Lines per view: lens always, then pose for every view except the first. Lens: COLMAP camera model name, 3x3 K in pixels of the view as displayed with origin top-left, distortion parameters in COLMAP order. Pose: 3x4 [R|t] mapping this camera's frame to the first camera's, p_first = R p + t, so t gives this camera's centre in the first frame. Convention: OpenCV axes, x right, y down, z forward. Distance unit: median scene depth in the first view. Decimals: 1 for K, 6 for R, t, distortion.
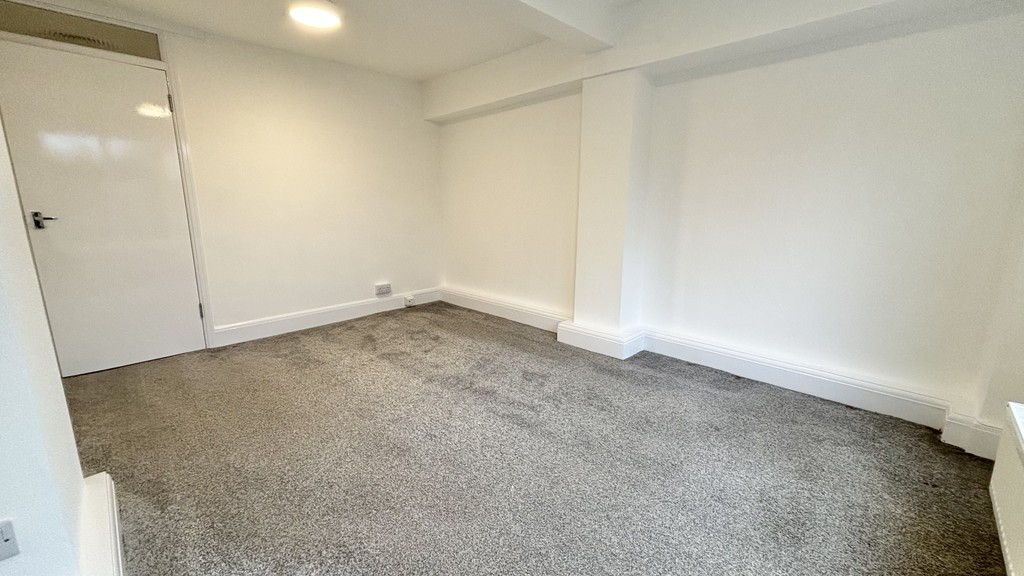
lens RADIAL K [[409.3, 0, 512.0], [0, 409.3, 287.1], [0, 0, 1]] dist [0.001276, -0.000776]
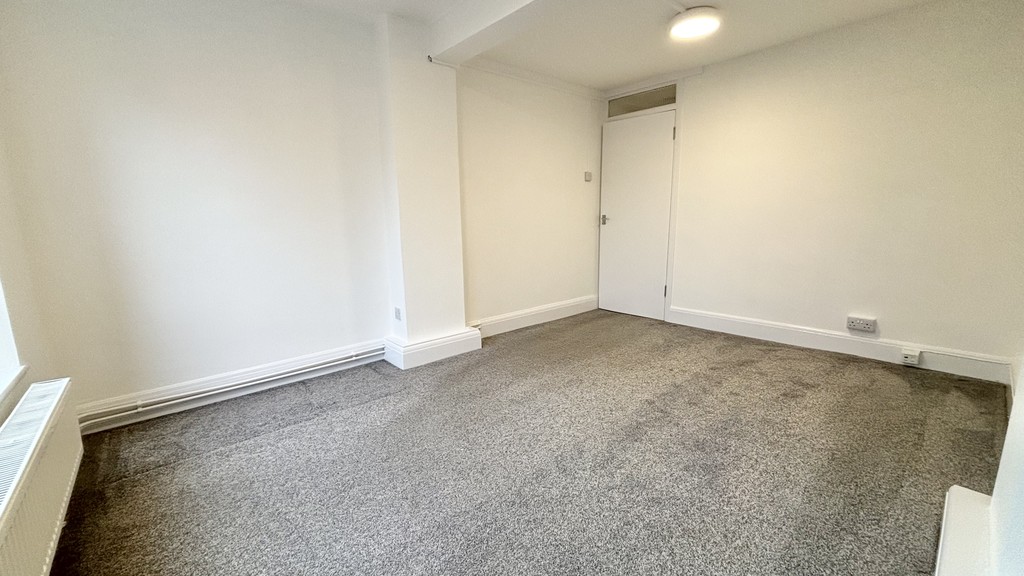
lens RADIAL K [[409.3, 0, 510.0], [0, 409.3, 290.2], [0, 0, 1]] dist [0.001276, -0.000776]
pose [[-0.078019, 0.185072, -0.979623, 0.549391], [-0.176592, 0.964515, 0.196282, -0.111455], [0.981187, 0.188308, -0.042568, 0.563175]]
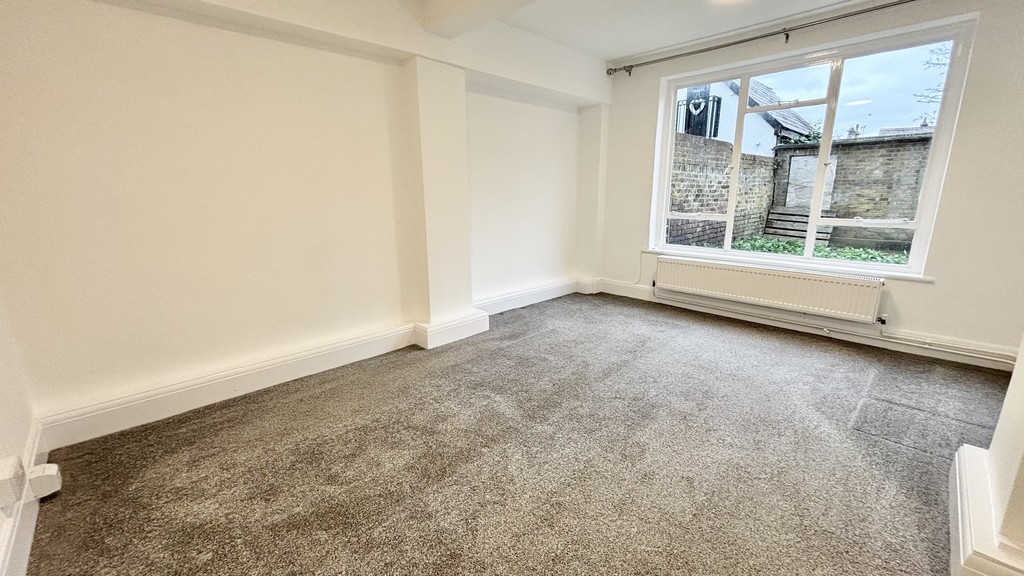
lens RADIAL K [[409.3, 0, 512.9], [0, 409.3, 285.1], [0, 0, 1]] dist [0.001276, -0.000776]
pose [[0.015786, -0.229287, 0.973231, -0.758620], [0.202437, 0.953927, 0.221456, -0.170752], [-0.979168, 0.193522, 0.061475, 0.780234]]
